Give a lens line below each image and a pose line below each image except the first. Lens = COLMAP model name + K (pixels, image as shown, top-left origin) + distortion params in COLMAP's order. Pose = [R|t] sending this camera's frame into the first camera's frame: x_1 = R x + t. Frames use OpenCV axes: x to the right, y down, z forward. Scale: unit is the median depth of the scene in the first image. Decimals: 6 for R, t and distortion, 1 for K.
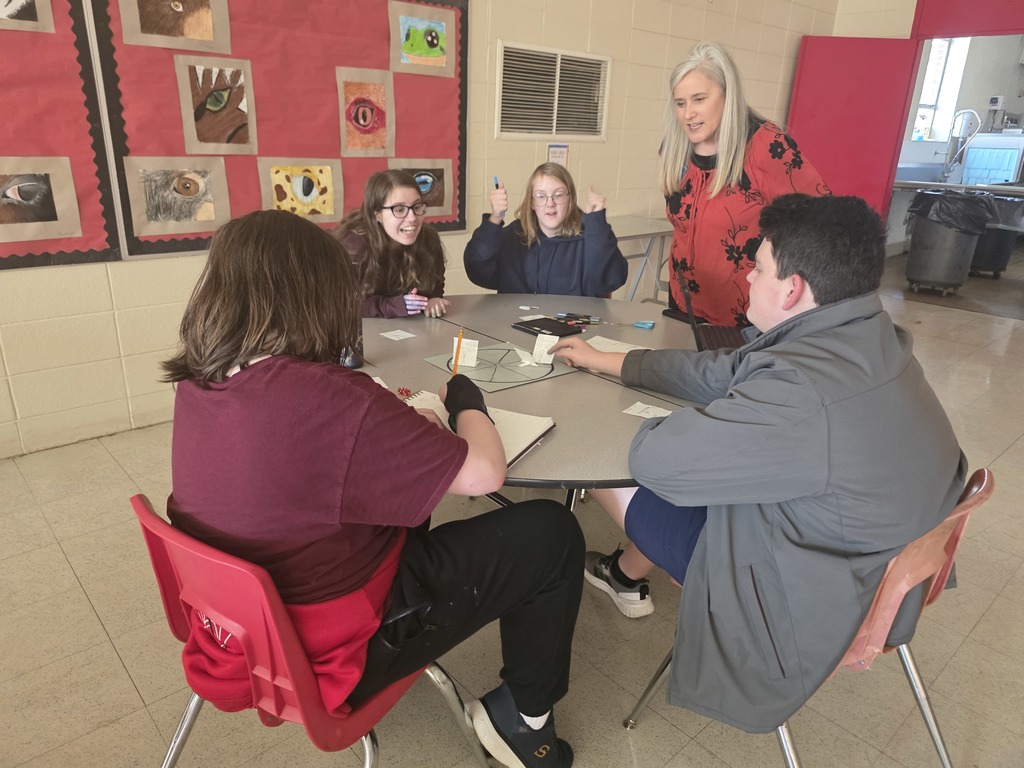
lens RADIAL K [[694.1, 0, 509.4], [0, 694.1, 385.2], [0, 0, 1]] dist [0.002868, 0.003664]
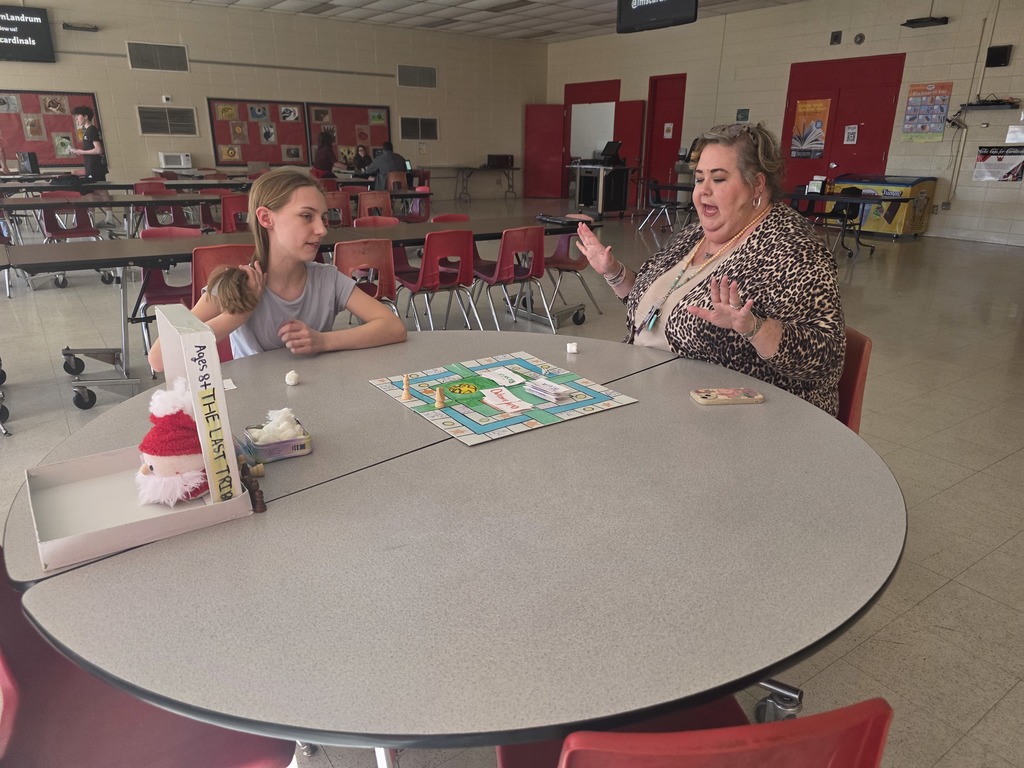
lens RADIAL K [[694.1, 0, 515.1], [0, 694.1, 385.8], [0, 0, 1]] dist [0.002868, 0.003664]
pose [[0.994011, 0.007710, -0.109006, 1.204084], [-0.010911, 0.999526, -0.028797, 1.260290], [0.108733, 0.029814, 0.993624, -3.094642]]
